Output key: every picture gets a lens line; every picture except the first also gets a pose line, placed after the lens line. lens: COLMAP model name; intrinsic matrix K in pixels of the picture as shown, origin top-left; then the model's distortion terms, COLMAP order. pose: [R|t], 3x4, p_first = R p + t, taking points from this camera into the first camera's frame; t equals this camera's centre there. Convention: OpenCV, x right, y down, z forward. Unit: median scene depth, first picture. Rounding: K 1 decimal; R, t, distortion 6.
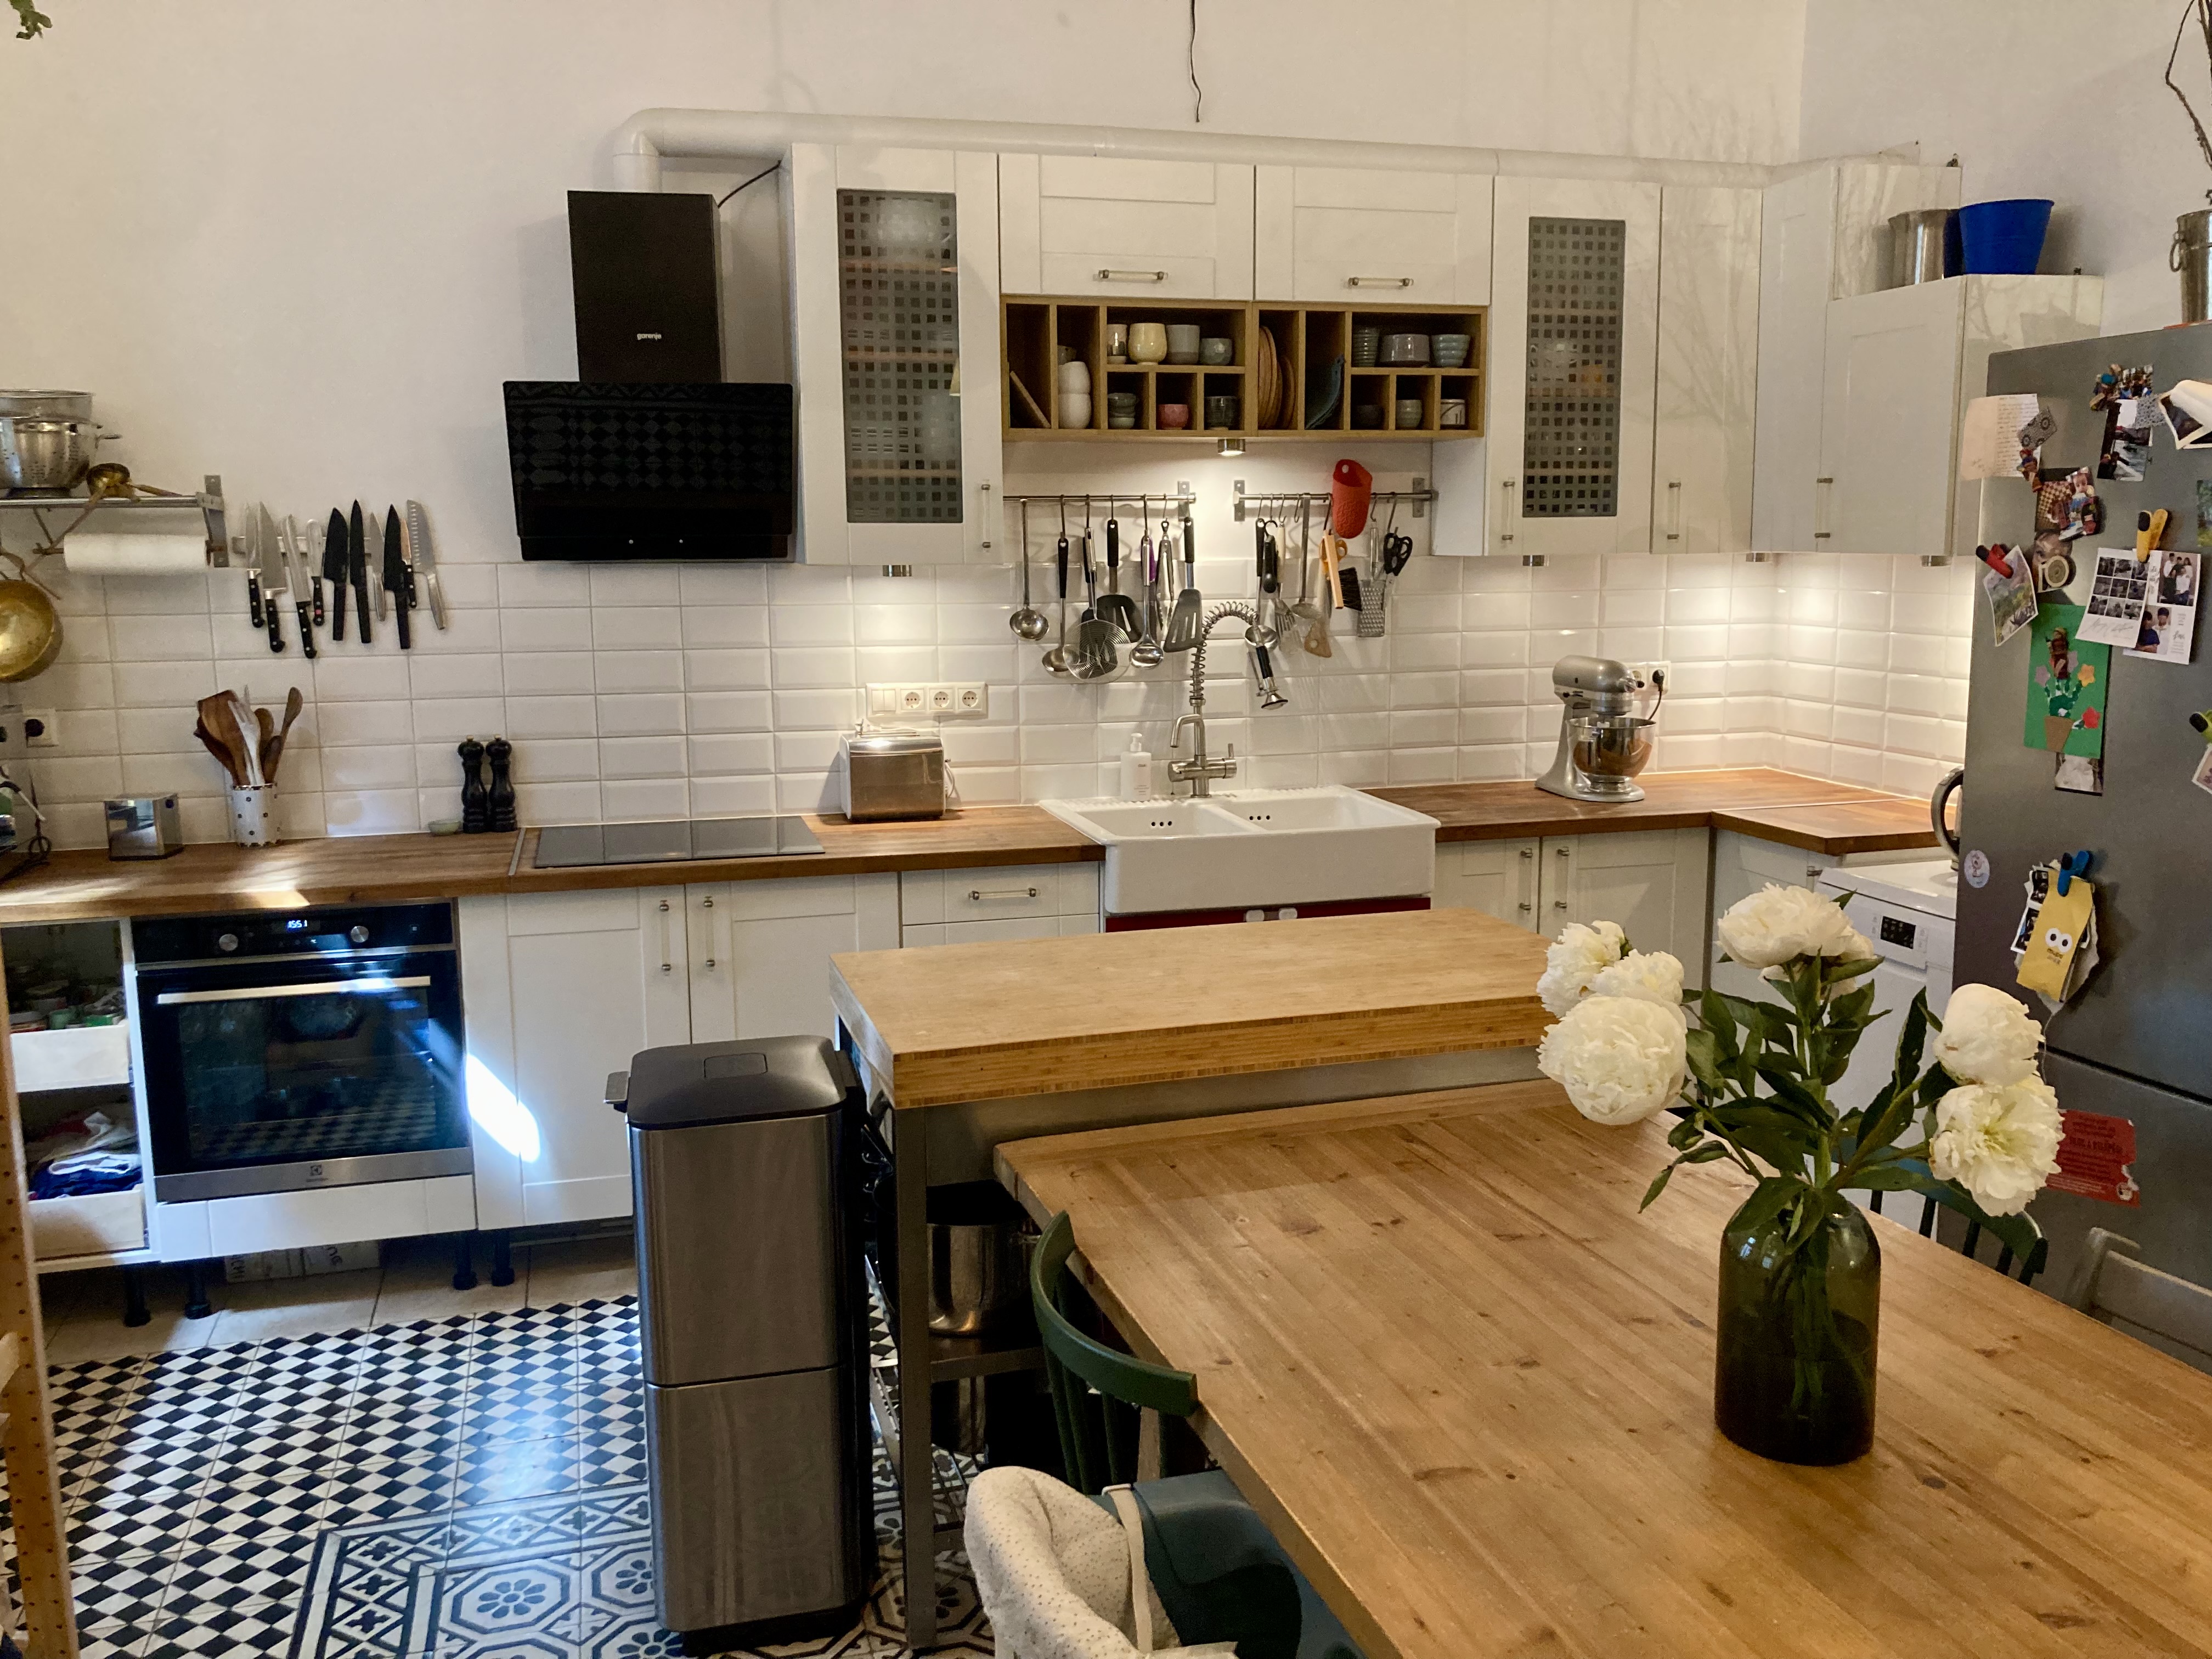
lens RADIAL K [[1910.3, 0, 1106.0], [0, 1910.3, 829.5], [0, 0, 1]] dist [0.007045, 0.003163]
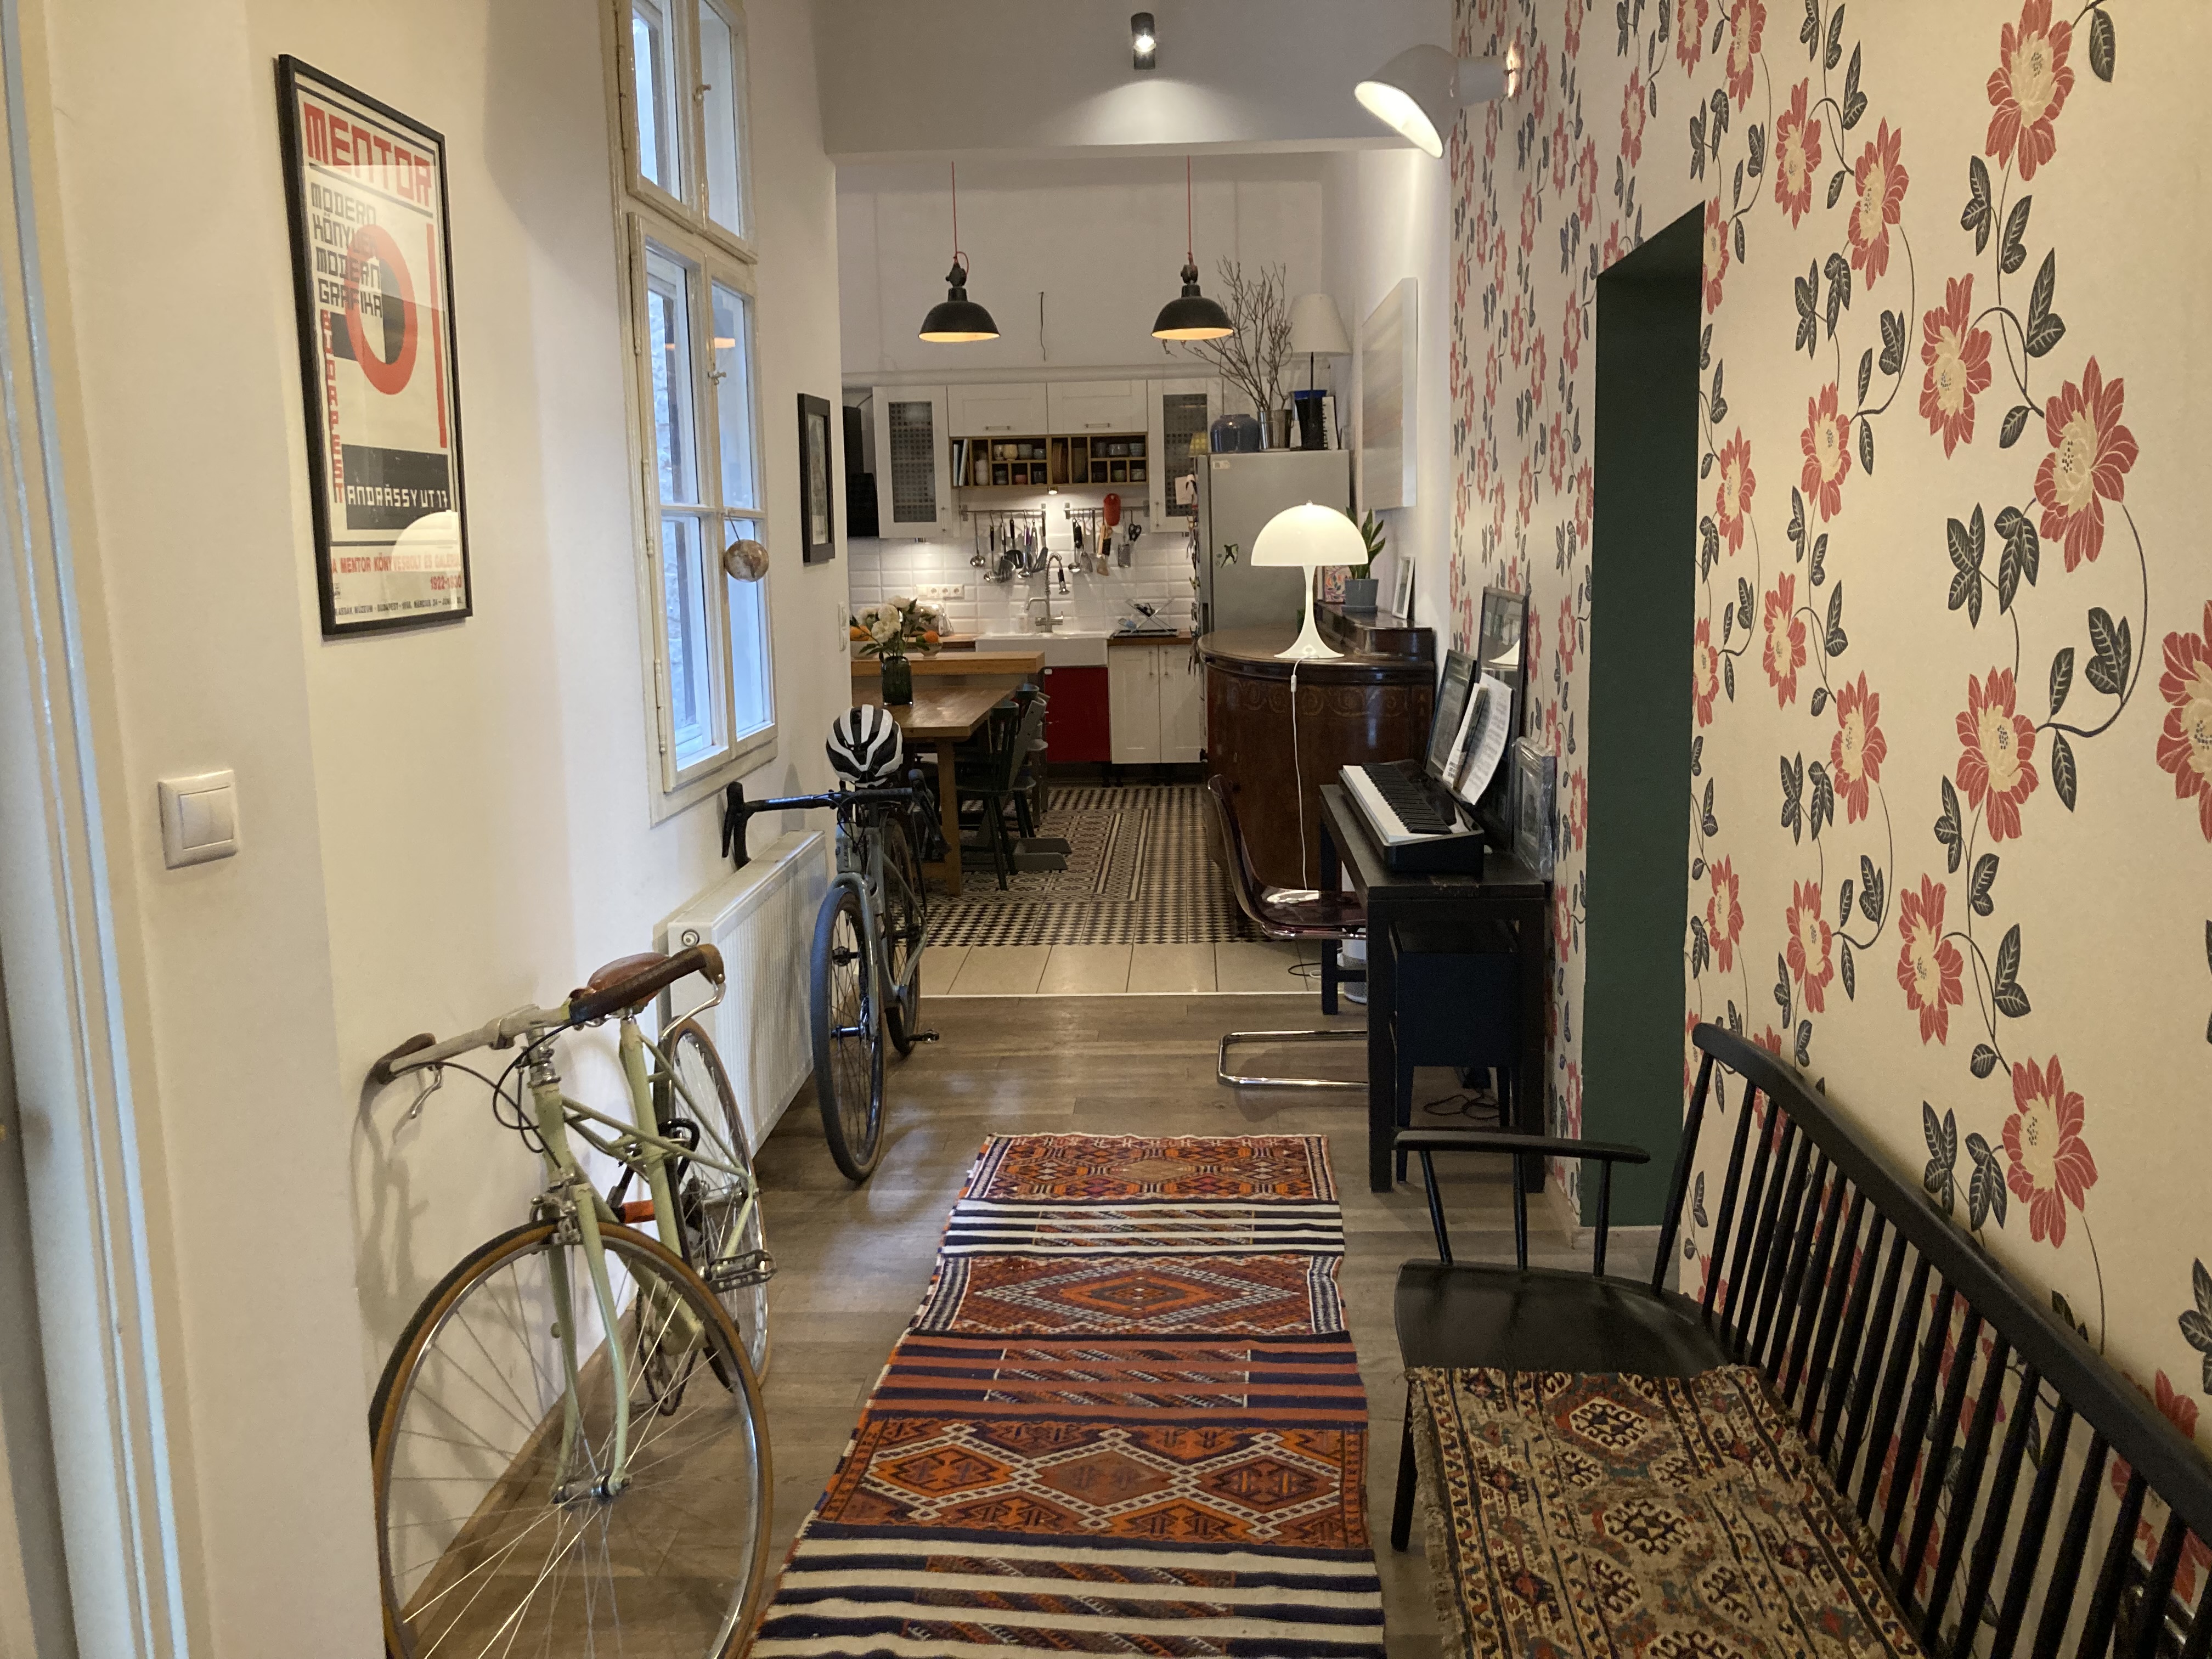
lens RADIAL K [[1910.3, 0, 1106.0], [0, 1910.3, 829.5], [0, 0, 1]] dist [0.007045, 0.003163]
pose [[0.942586, 0.039873, -0.331574, 0.988219], [-0.038640, 0.999200, 0.010314, 0.218219], [0.331720, 0.003090, 0.943373, -1.353595]]
